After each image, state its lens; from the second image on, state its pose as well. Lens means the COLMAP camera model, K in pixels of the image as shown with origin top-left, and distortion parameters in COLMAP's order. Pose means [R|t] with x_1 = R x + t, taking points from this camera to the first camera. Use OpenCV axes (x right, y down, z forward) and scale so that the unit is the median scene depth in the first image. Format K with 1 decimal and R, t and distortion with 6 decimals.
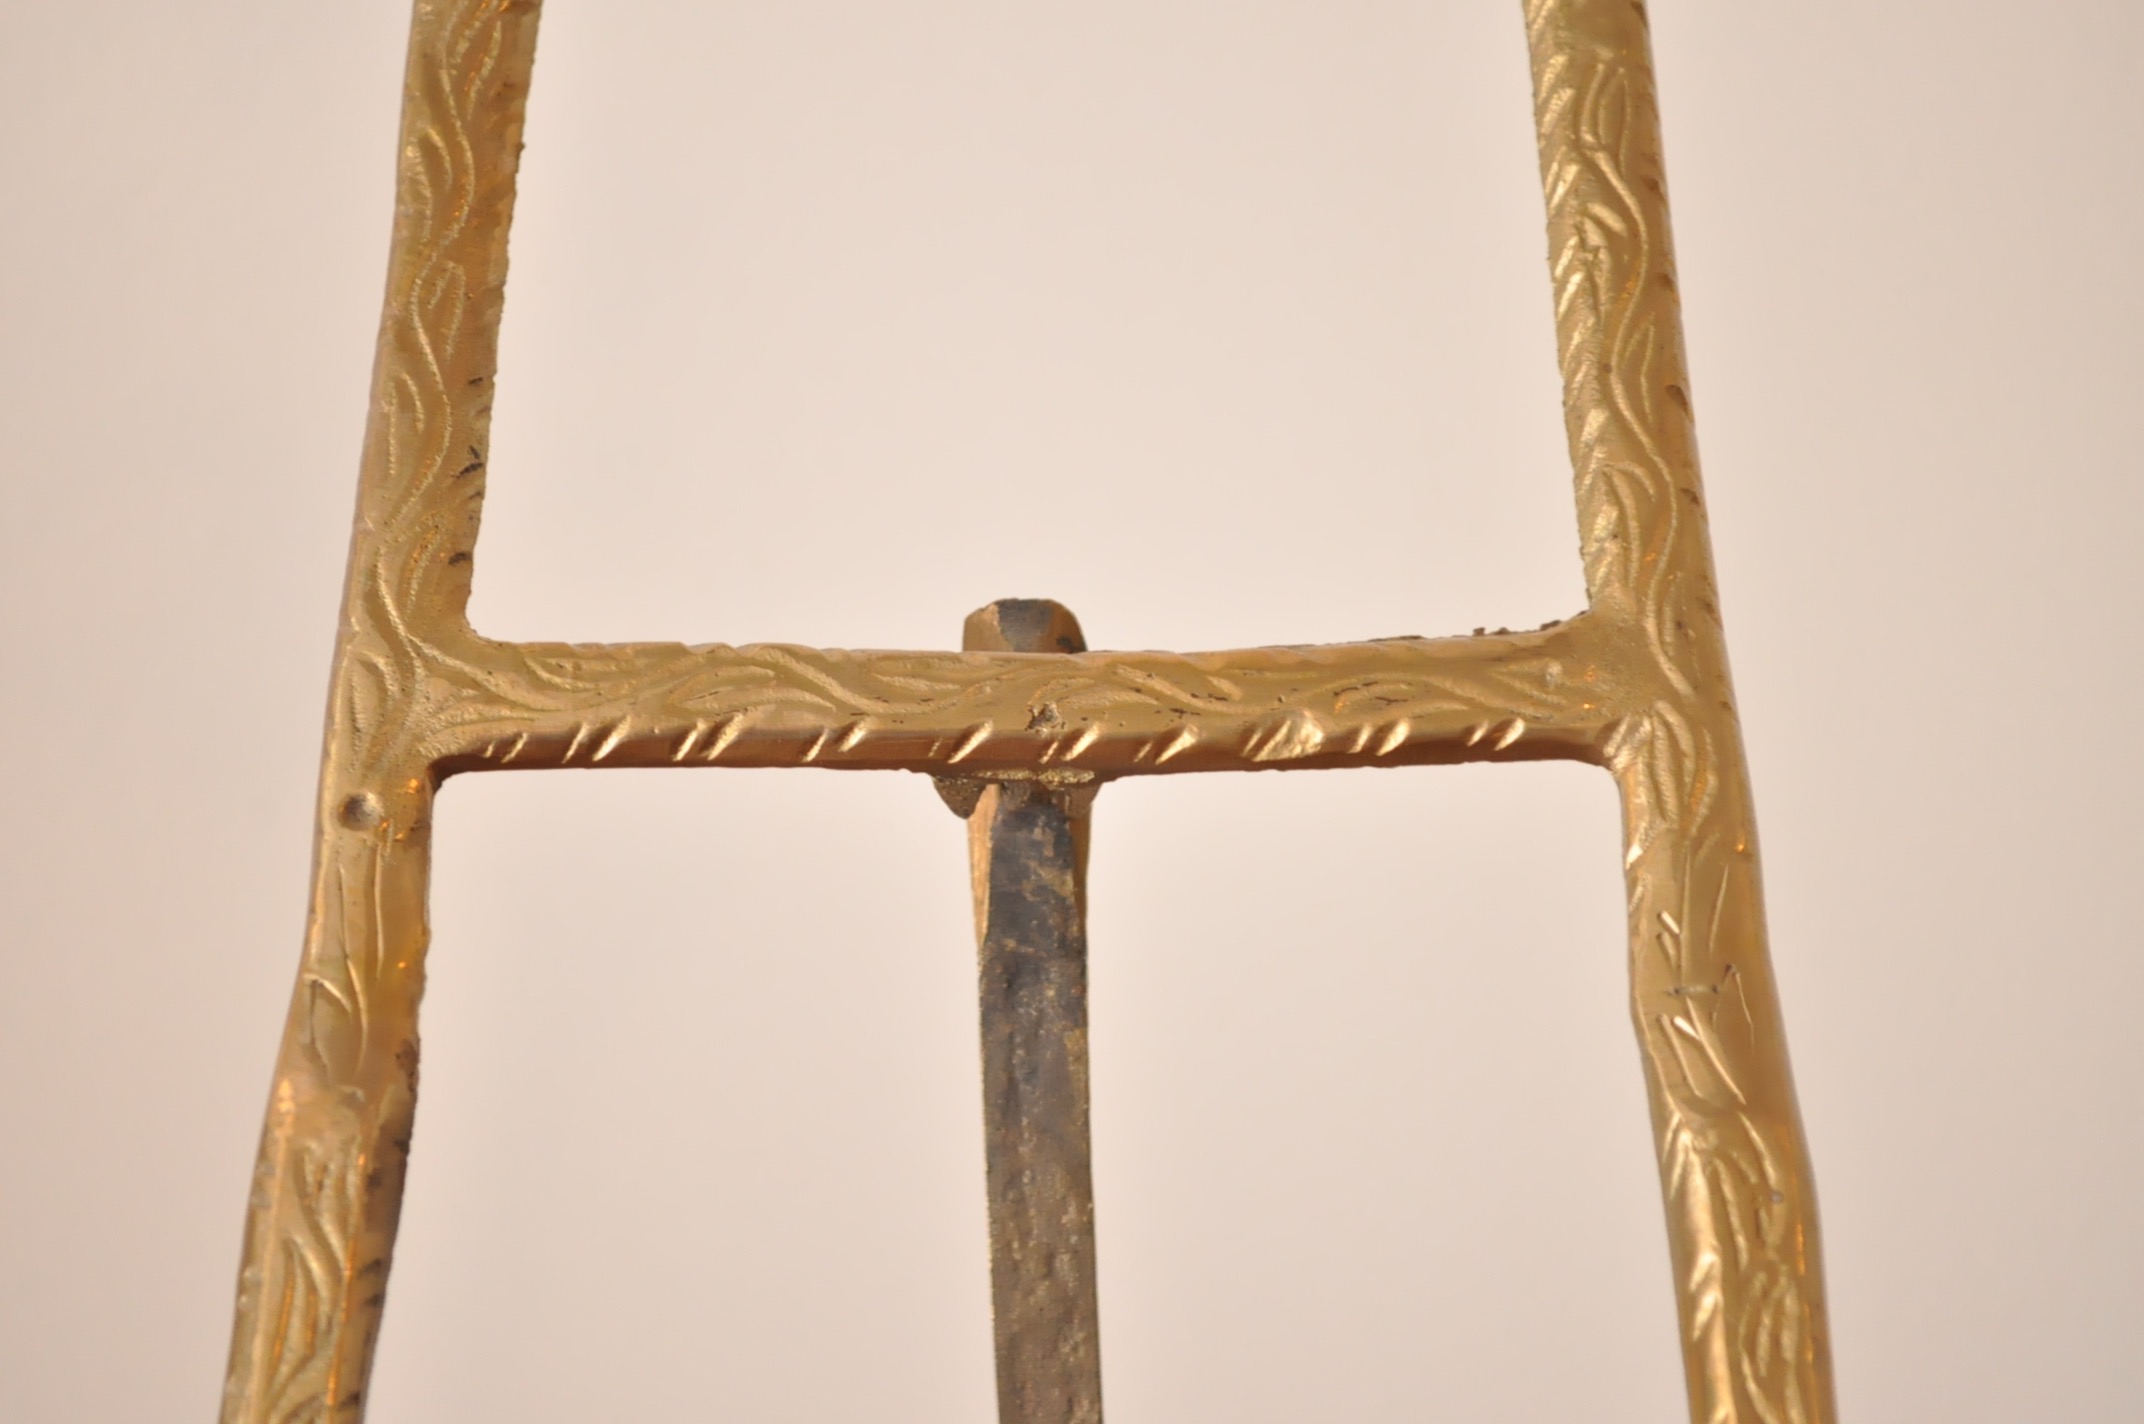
lens RADIAL K [[4829.7, 0, 1086.3], [0, 4829.7, 701.4], [0, 0, 1]] dist [0.021289, 0.000000]
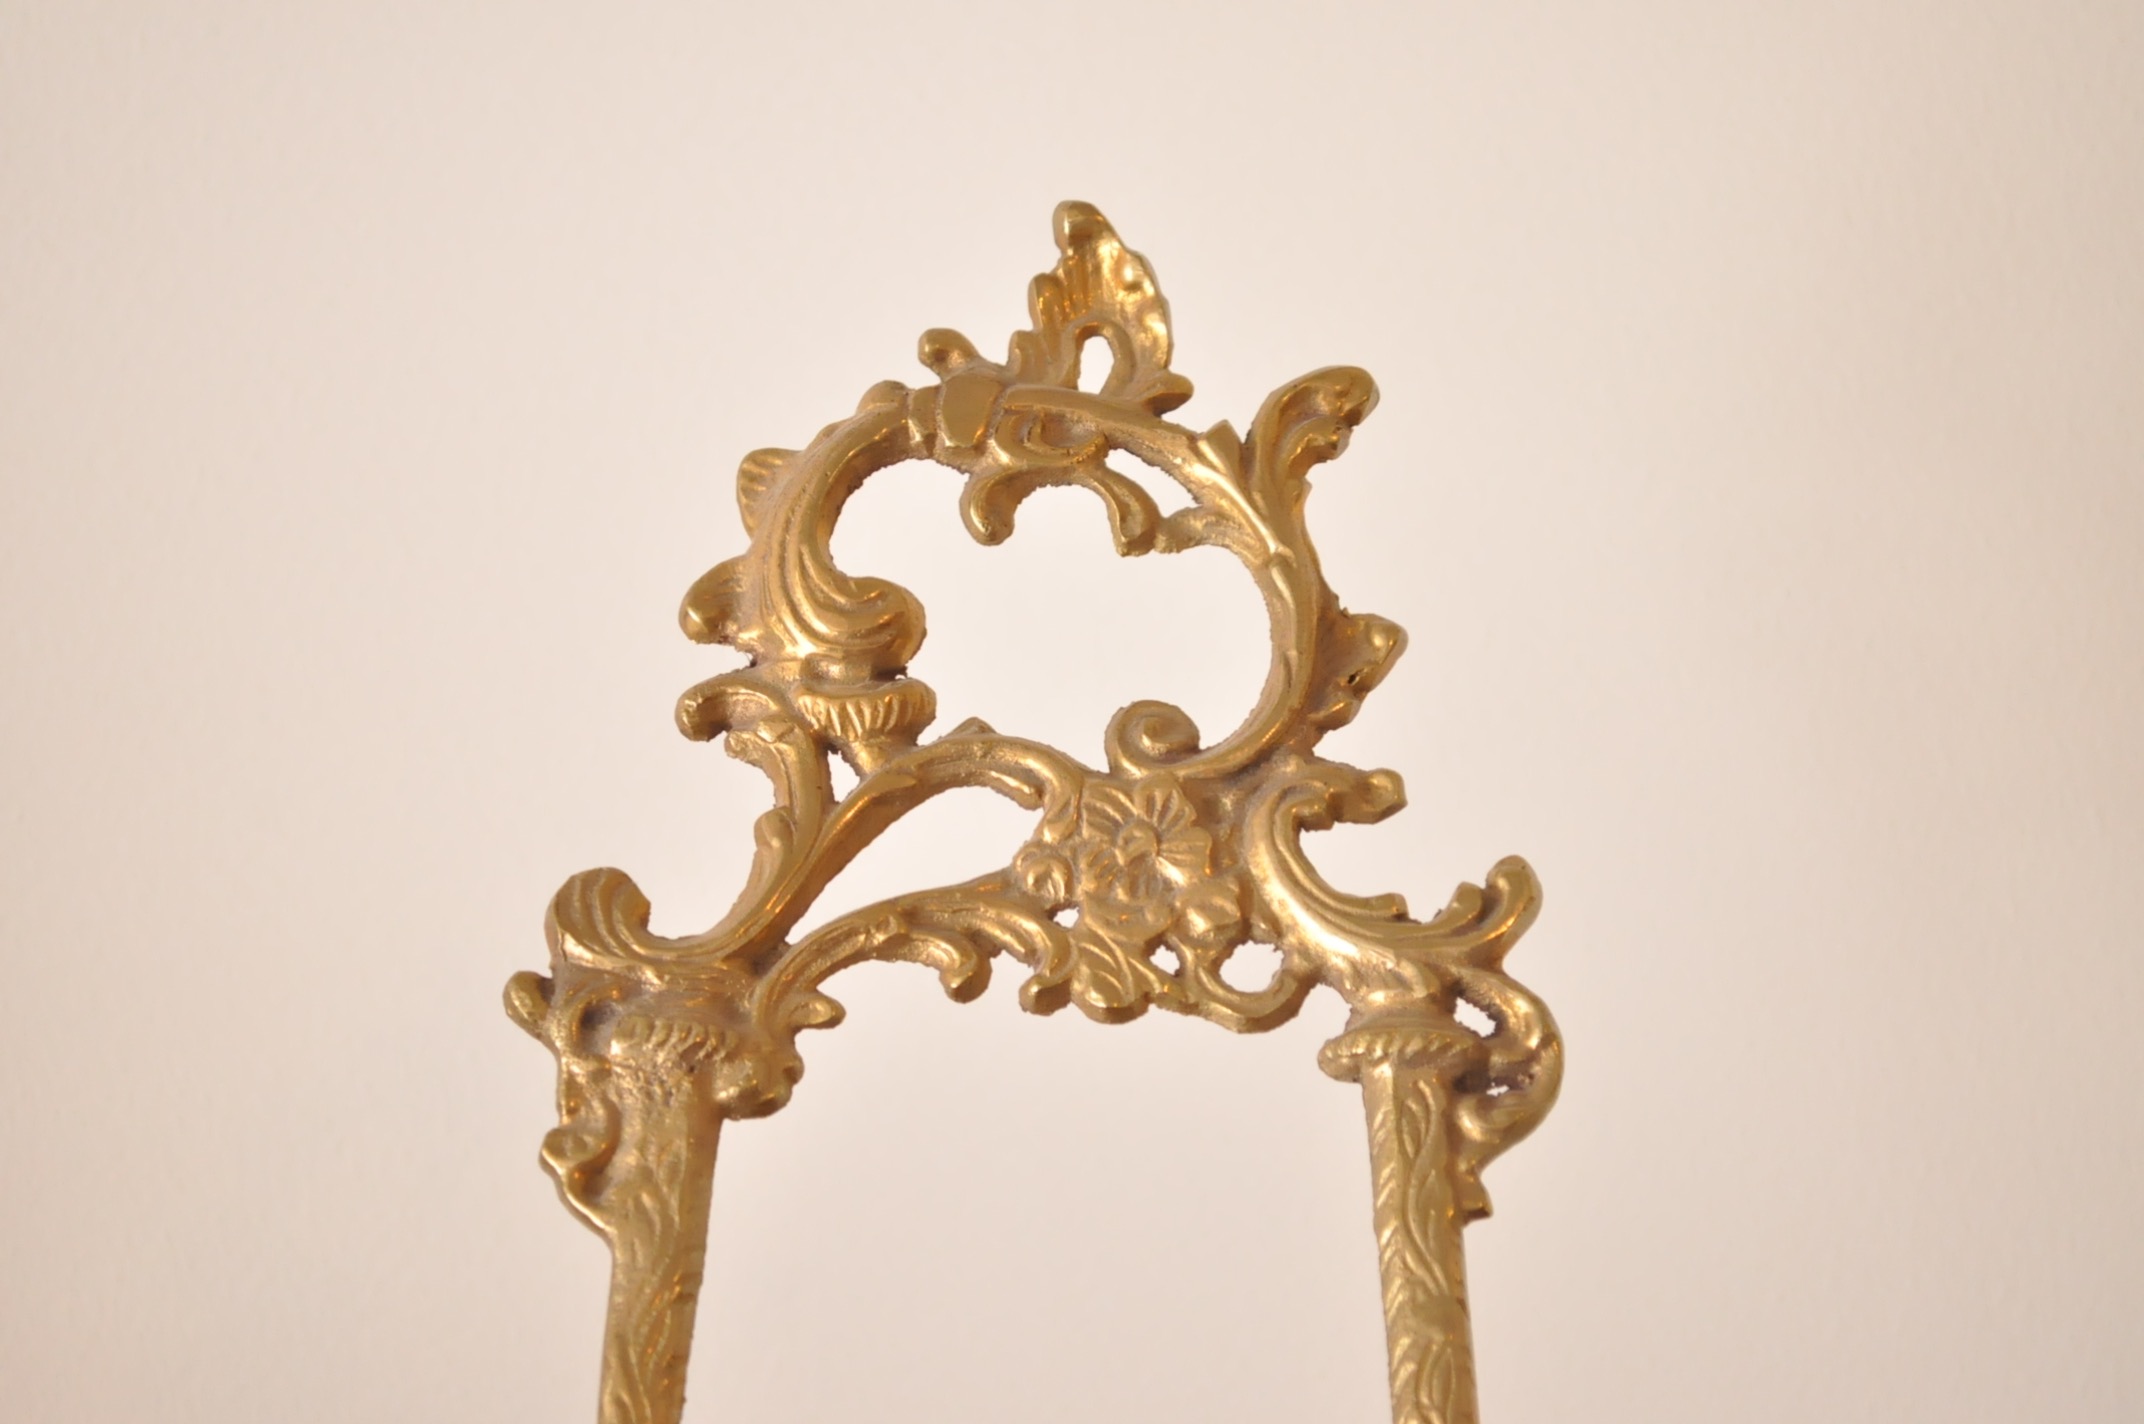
lens RADIAL K [[4829.7, 0, 1083.1], [0, 4829.7, 715.1], [0, 0, 1]] dist [0.021289, 0.000000]
pose [[0.999964, 0.003865, -0.007535, 0.011946], [-0.004744, 0.992721, -0.120346, -0.144568], [0.007015, 0.120377, 0.992703, -0.451550]]
